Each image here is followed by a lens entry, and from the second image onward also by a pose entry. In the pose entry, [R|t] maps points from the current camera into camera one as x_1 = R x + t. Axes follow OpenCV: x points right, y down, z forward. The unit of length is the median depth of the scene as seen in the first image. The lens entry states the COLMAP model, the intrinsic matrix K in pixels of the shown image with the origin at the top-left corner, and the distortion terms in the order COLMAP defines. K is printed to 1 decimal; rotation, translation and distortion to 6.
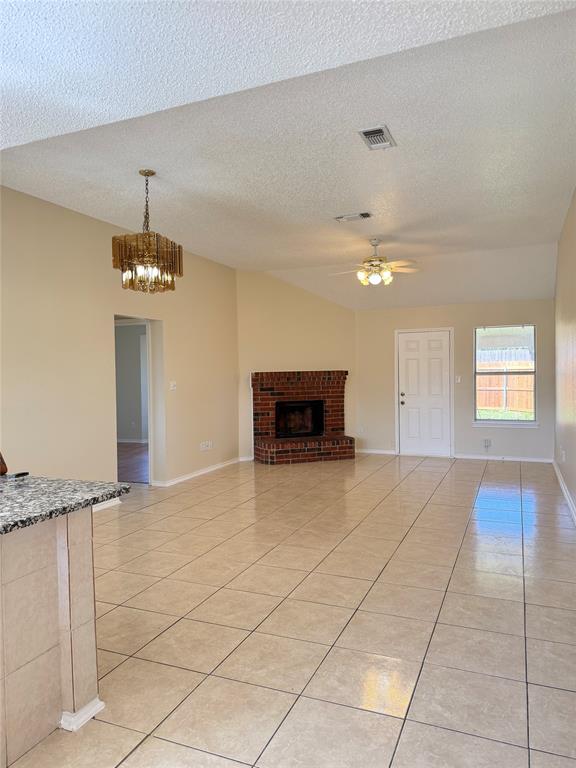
lens RADIAL K [[538.8, 0, 293.0], [0, 538.8, 383.9], [0, 0, 1]] dist [0.033047, -0.051863]
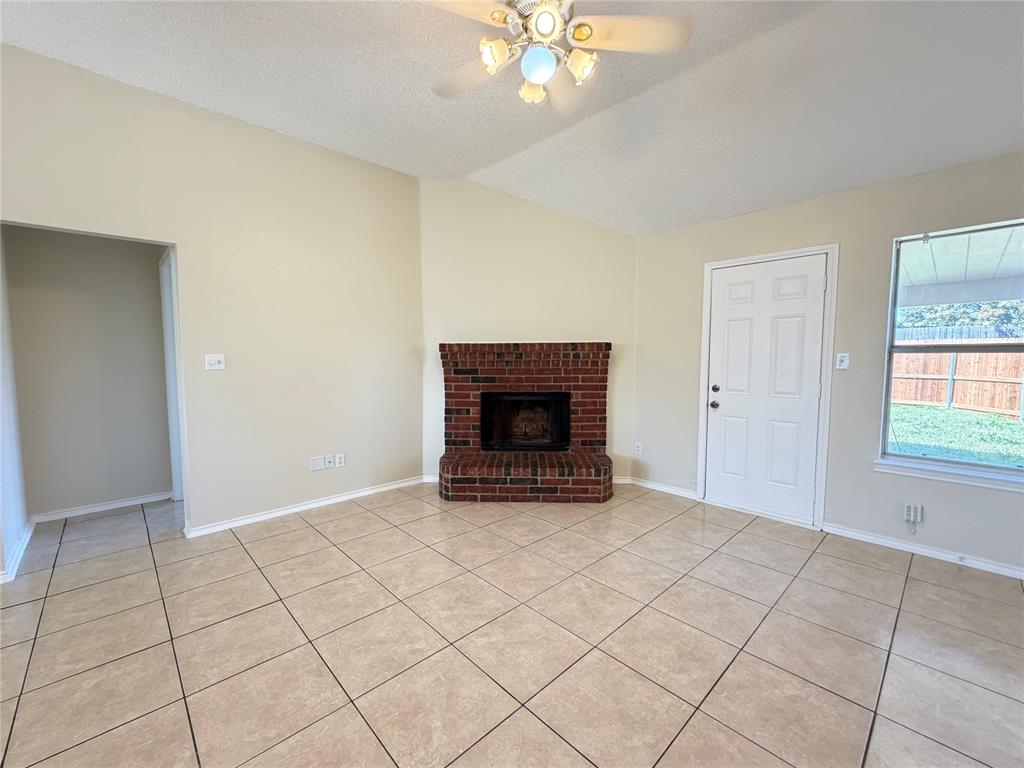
lens RADIAL K [[425.8, 0, 522.2], [0, 425.8, 389.9], [0, 0, 1]] dist [-0.000066, 0.000867]
pose [[0.919458, 0.045878, -0.390503, 0.326244], [-0.020560, 0.997420, 0.068772, -0.006531], [0.392651, -0.055205, 0.918029, 0.933408]]
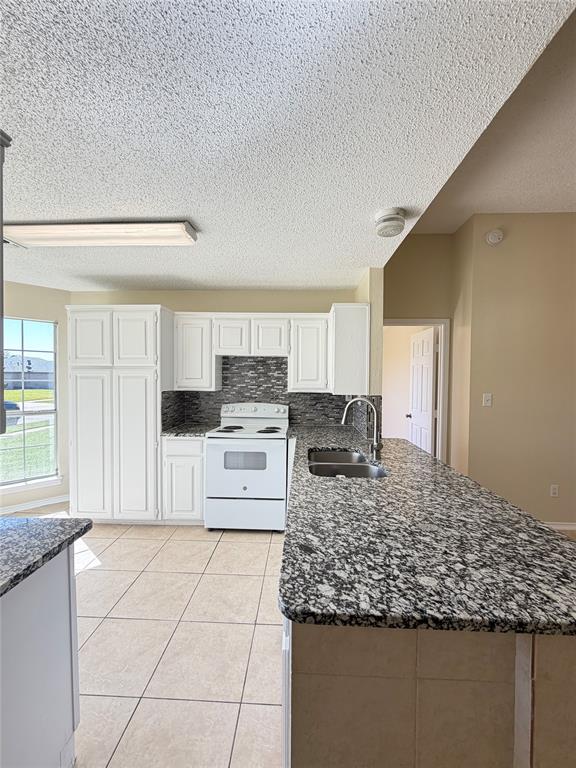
lens RADIAL K [[319.3, 0, 287.1], [0, 319.3, 386.5], [0, 0, 1]] dist [-0.000066, 0.000867]
pose [[0.344923, 0.044678, -0.937567, -0.045247], [-0.032370, 0.998839, 0.035689, -0.007607], [0.938073, 0.018039, 0.345969, 0.147236]]
